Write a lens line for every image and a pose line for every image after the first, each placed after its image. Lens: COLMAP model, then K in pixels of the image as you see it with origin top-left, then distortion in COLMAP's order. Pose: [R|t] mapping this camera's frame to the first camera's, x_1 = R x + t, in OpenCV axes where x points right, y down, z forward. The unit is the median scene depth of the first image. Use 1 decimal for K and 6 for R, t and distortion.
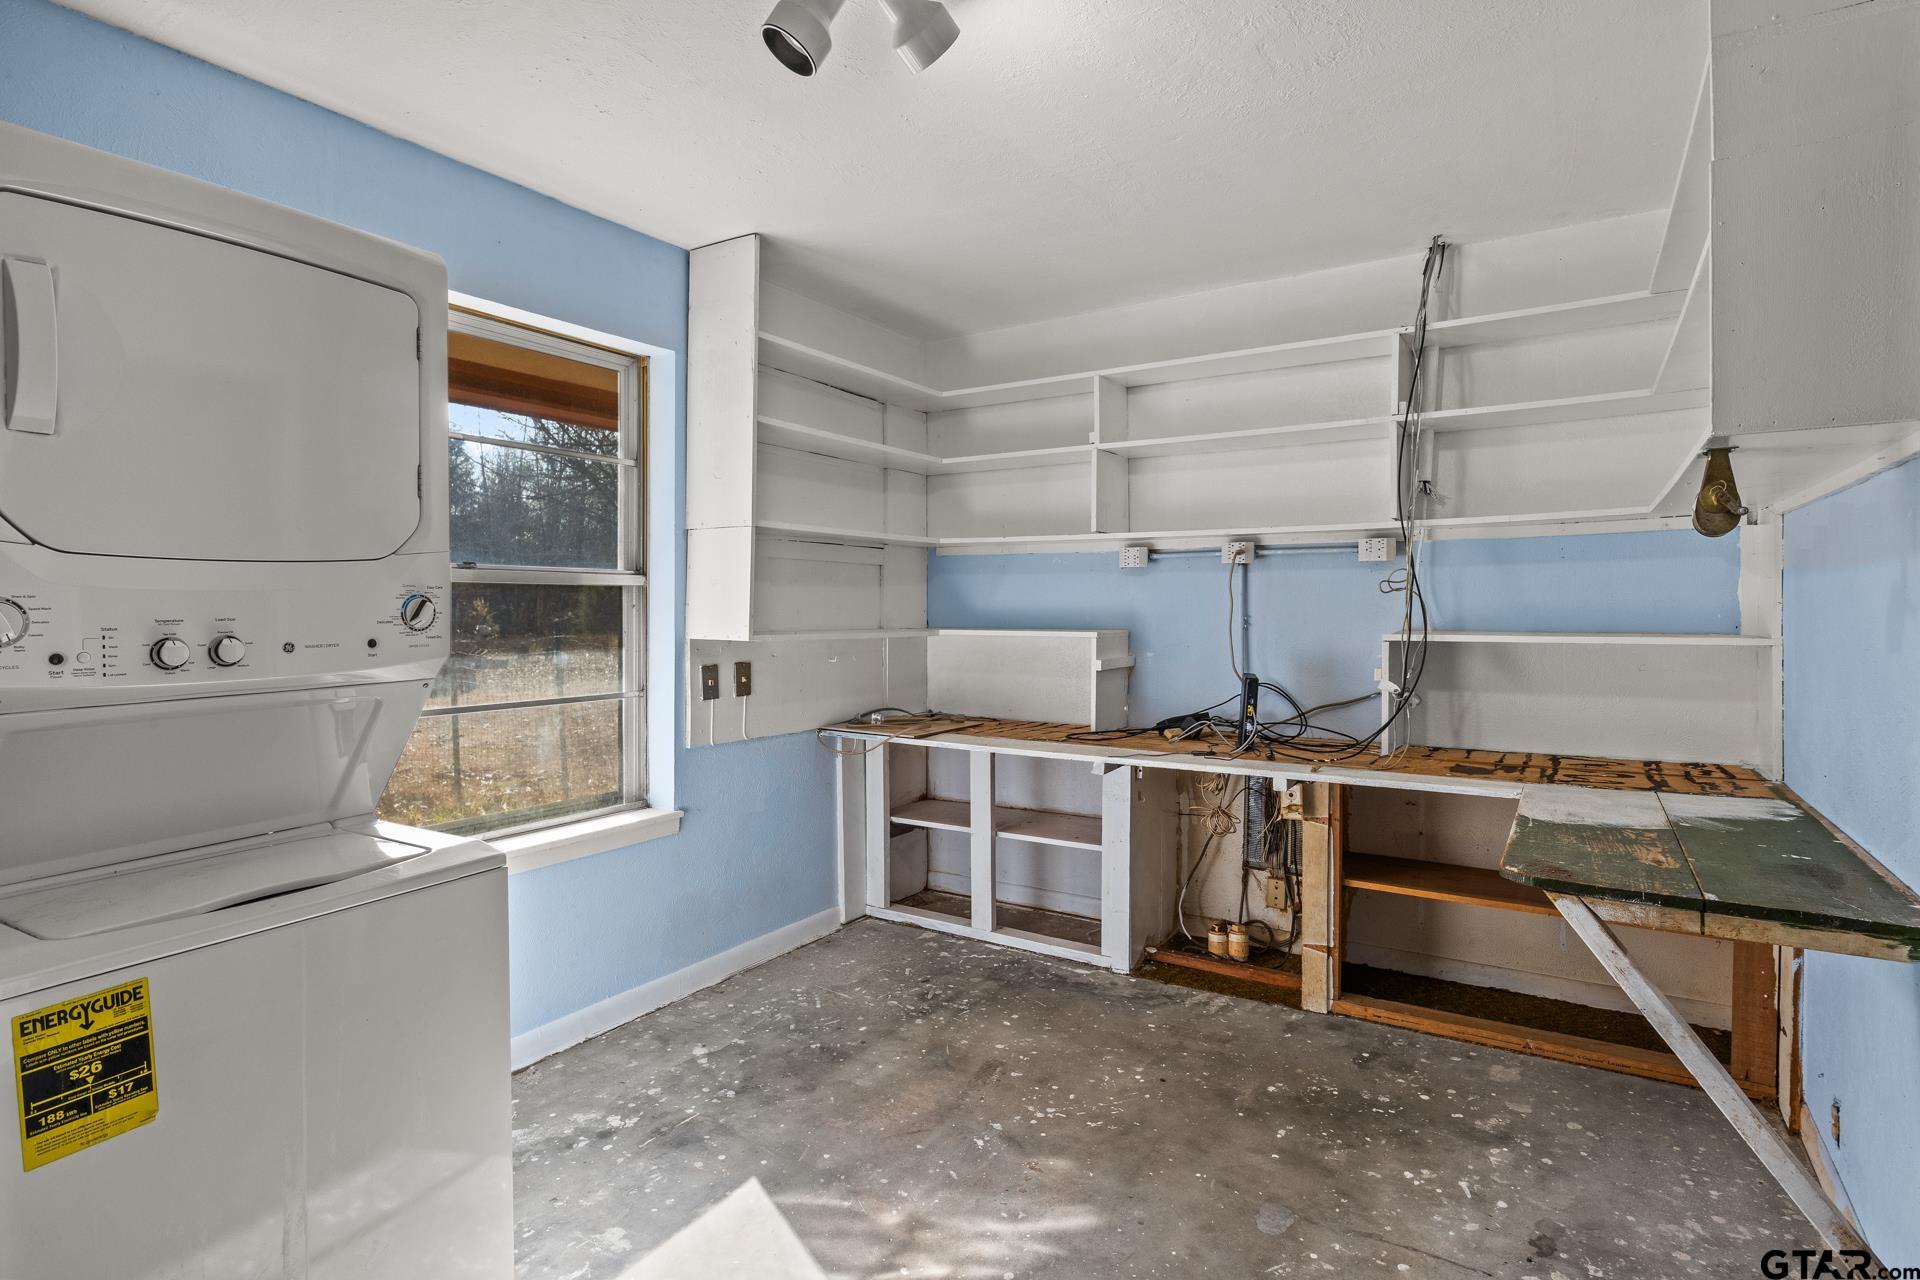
lens RADIAL K [[958.3, 0, 961.3], [0, 958.3, 605.7], [0, 0, 1]] dist [-0.002835, -0.000838]
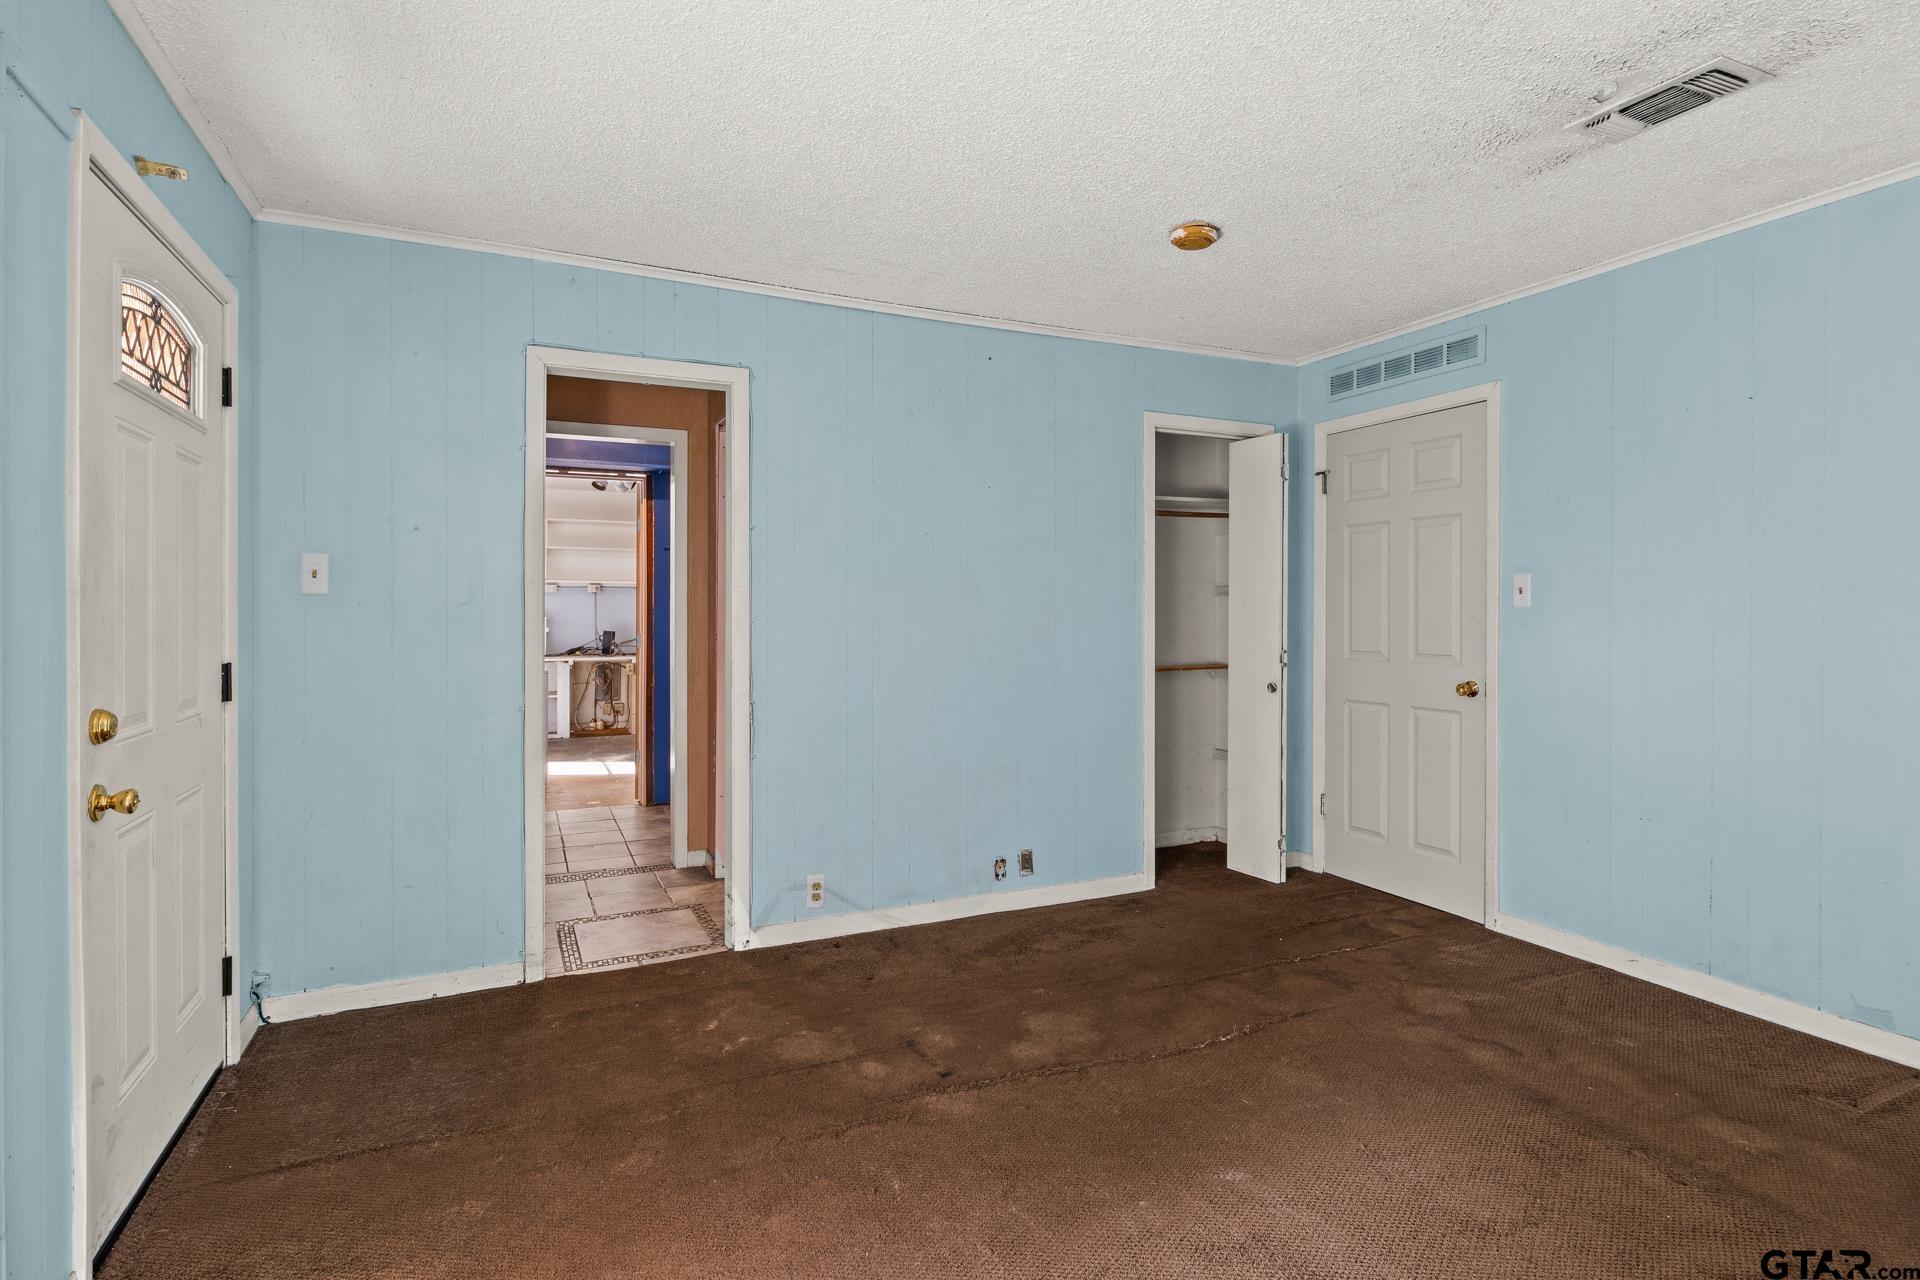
lens RADIAL K [[949.9, 0, 951.7], [0, 949.9, 625.0], [0, 0, 1]] dist [0.002275, -0.000610]
pose [[0.539126, -0.002762, 0.842220, -1.509768], [-0.005807, 0.999959, 0.006996, 0.025664], [-0.842205, -0.008662, 0.539088, -1.394942]]
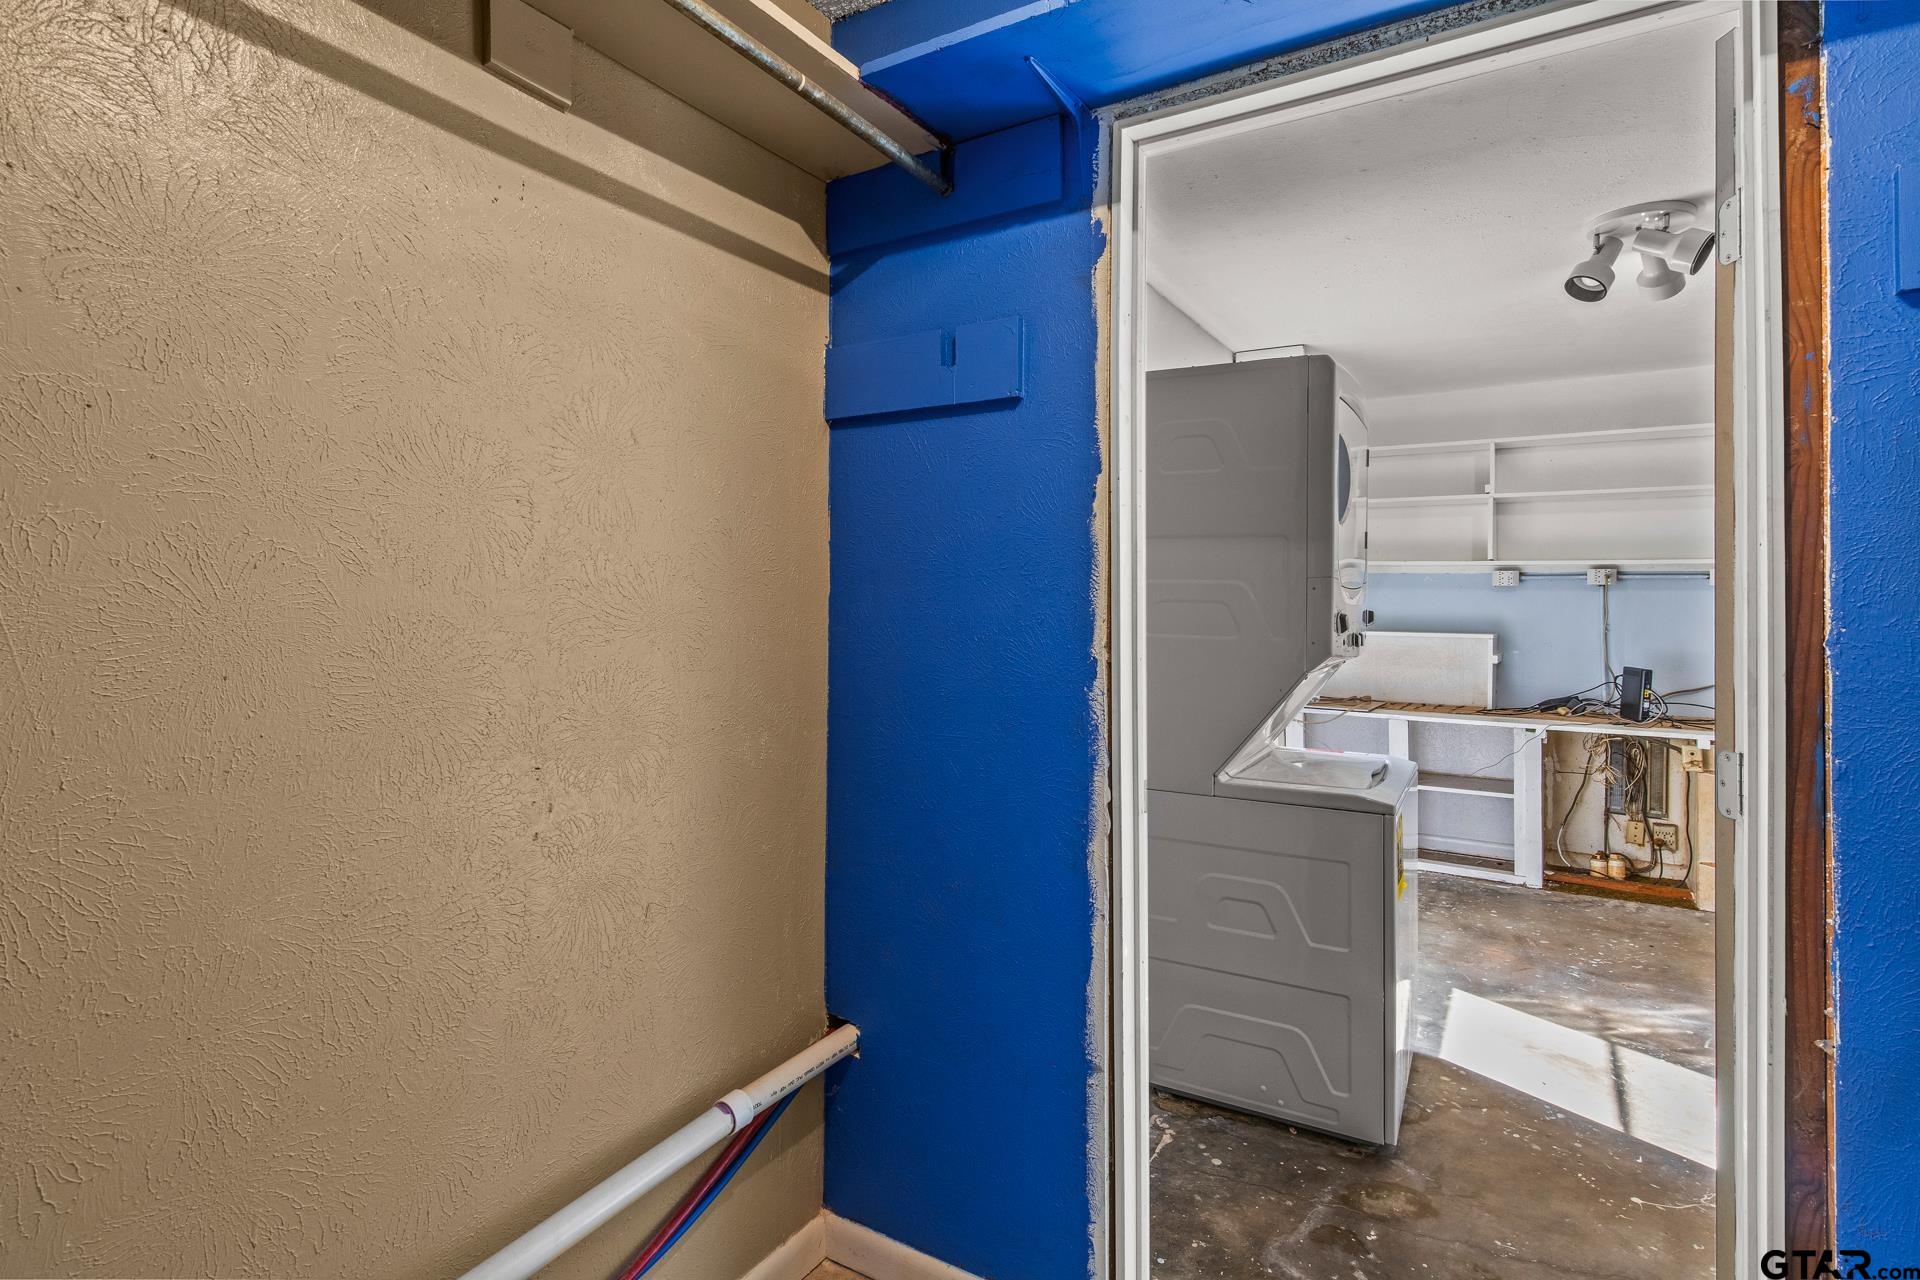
lens RADIAL K [[941.2, 0, 955.4], [0, 941.2, 584.4], [0, 0, 1]] dist [0.002360, 0.000181]
pose [[0.999844, 0.014903, 0.009524, -0.642821], [-0.014680, 0.999626, -0.023070, -0.000964], [-0.009864, 0.022927, 0.999688, -0.316210]]
